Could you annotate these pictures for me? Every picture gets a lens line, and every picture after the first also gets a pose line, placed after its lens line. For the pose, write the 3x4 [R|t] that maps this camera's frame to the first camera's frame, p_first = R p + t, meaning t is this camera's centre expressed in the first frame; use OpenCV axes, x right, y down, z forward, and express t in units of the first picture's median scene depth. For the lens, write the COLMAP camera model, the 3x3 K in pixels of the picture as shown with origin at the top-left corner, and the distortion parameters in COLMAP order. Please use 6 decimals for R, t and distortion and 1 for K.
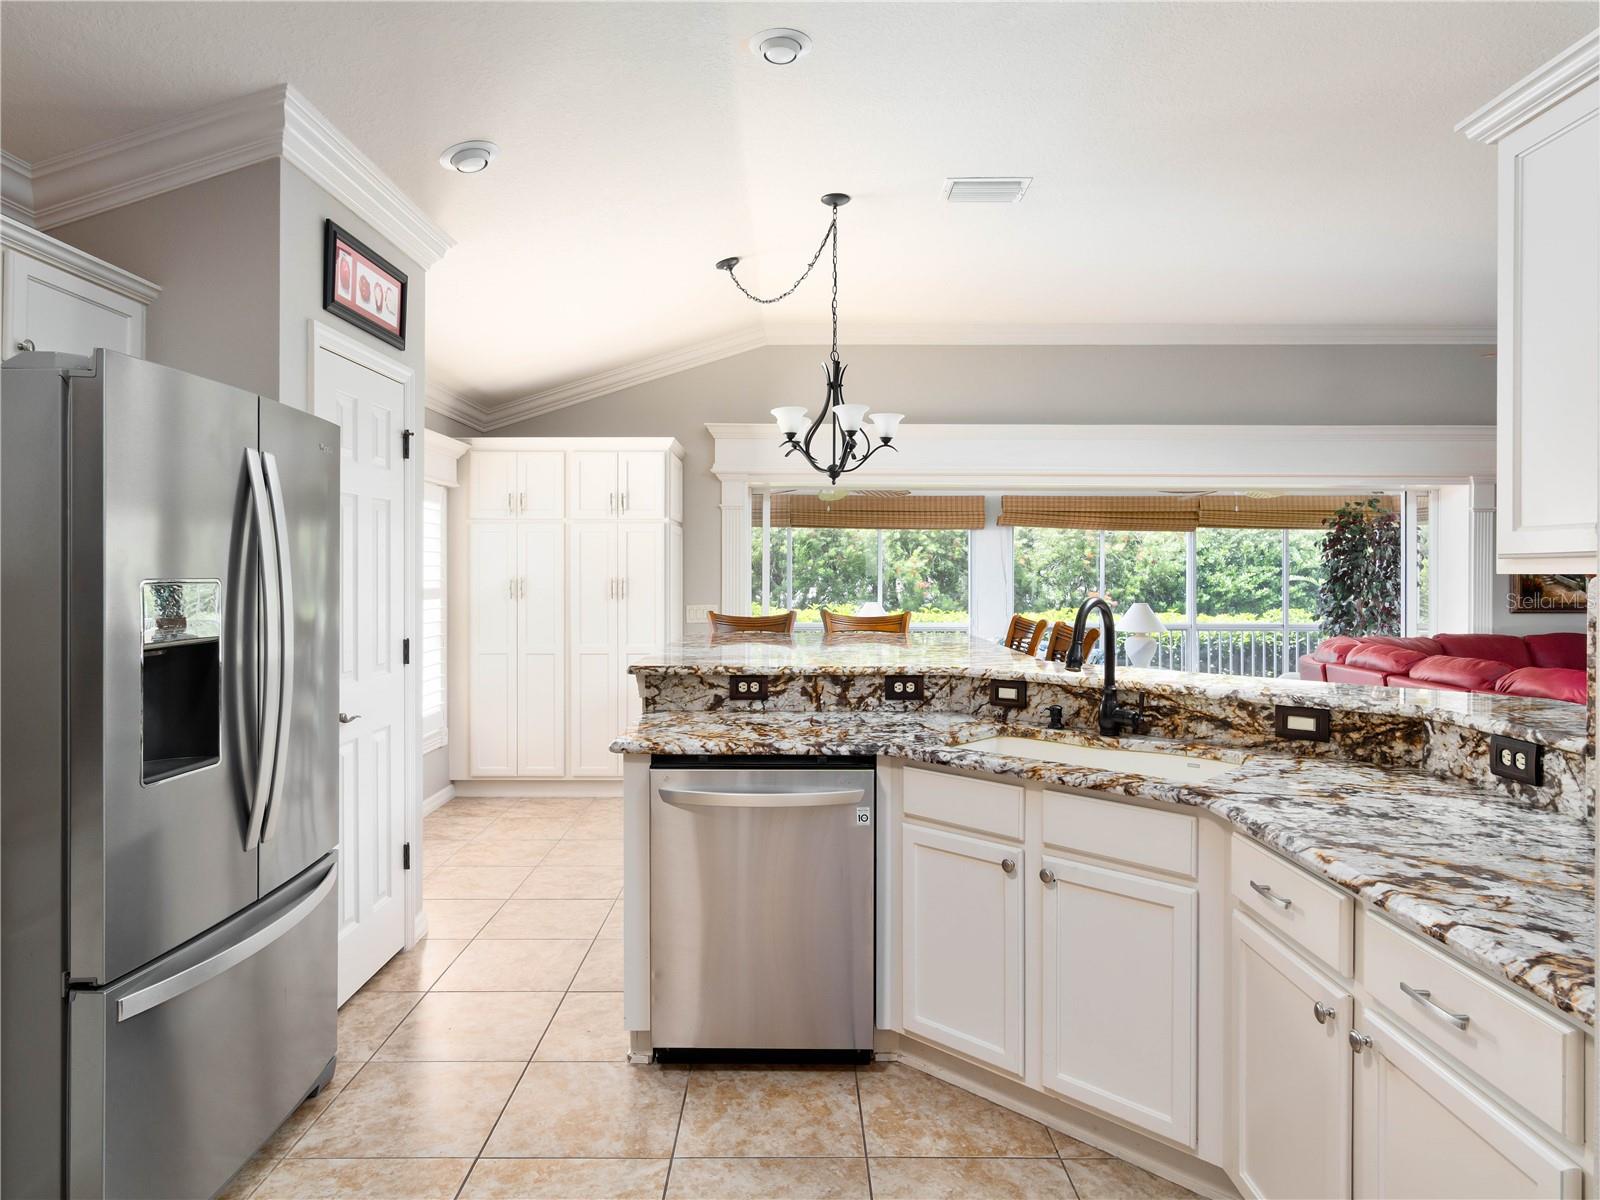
lens RADIAL K [[975.7, 0, 801.9], [0, 975.7, 575.3], [0, 0, 1]] dist [0.001912, -0.000294]
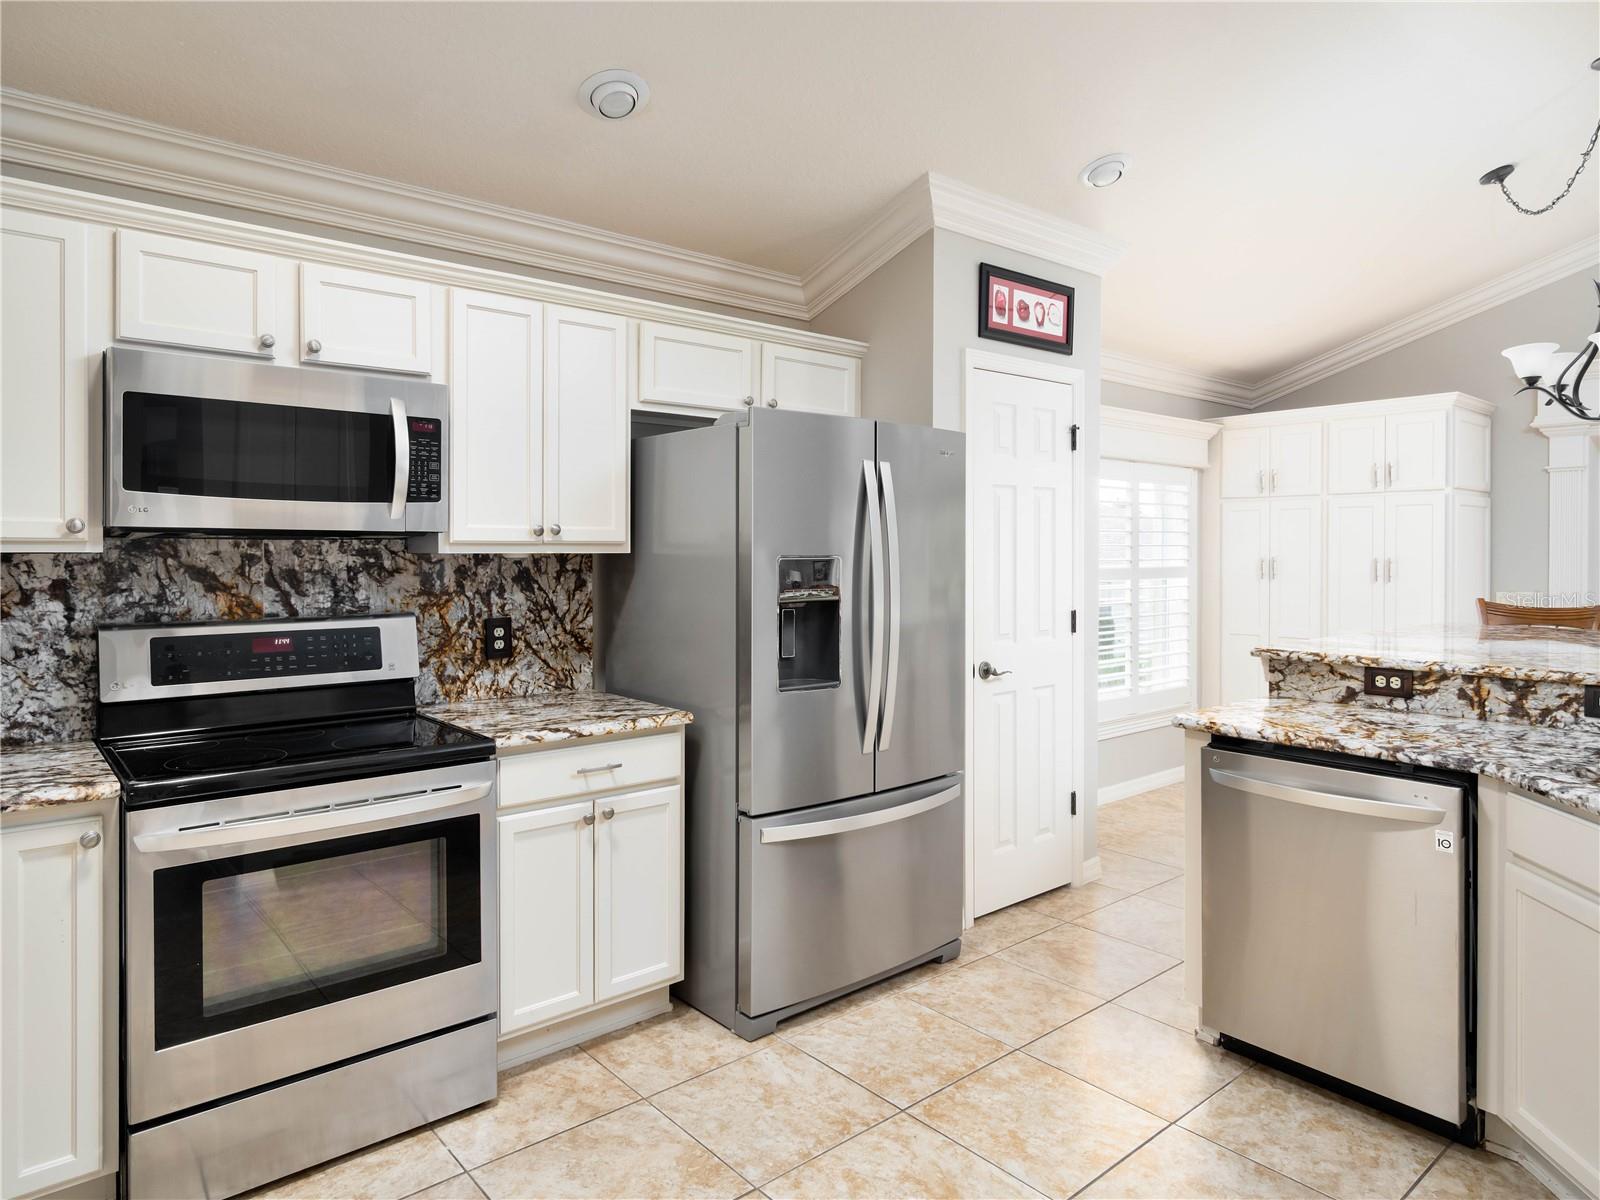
lens RADIAL K [[992.1, 0, 799.9], [0, 992.1, 556.1], [0, 0, 1]] dist [0.001496, 0.003273]
pose [[0.645234, 0.003312, -0.763978, 0.287522], [-0.002819, 0.999994, 0.001954, 0.001302], [0.763980, 0.000893, 0.645240, 0.020777]]
